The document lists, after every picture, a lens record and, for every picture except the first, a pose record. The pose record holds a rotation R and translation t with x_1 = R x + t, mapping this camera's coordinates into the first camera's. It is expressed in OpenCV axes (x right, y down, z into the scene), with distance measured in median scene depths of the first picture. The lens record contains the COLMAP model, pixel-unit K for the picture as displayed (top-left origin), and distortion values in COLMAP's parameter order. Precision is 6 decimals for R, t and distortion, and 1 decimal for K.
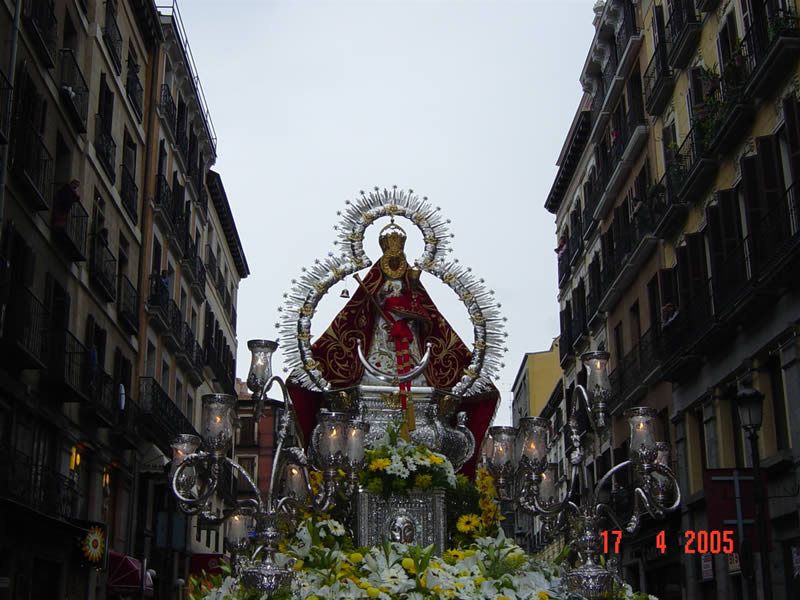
lens RADIAL K [[1115.1, 0, 400.0], [0, 1115.1, 300.0], [0, 0, 1]] dist [-0.102486, -0.023952]
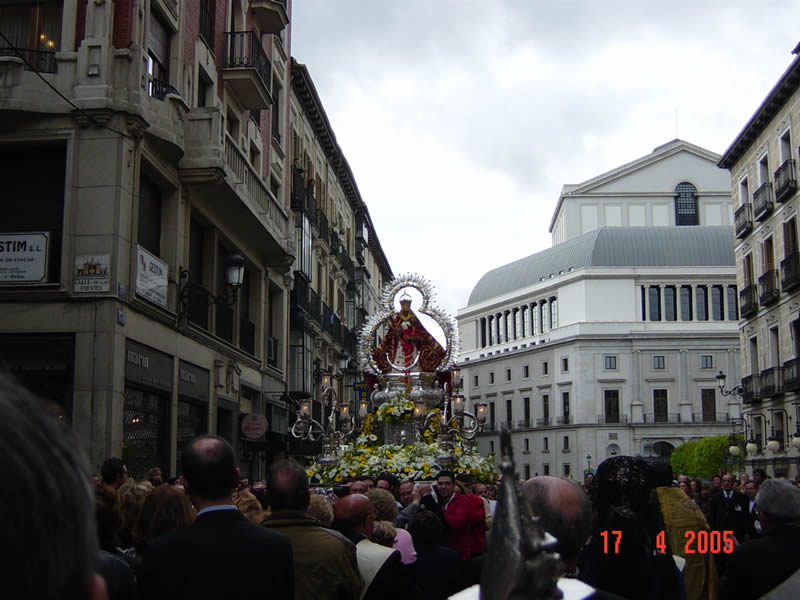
lens RADIAL K [[1080.3, 0, 400.0], [0, 1080.3, 300.0], [0, 0, 1]] dist [-0.485334, -0.004154]
pose [[0.953324, -0.077948, -0.291714, 0.610105], [0.117785, 0.985569, 0.121571, -0.320729], [0.278028, -0.150256, 0.948748, -1.012133]]
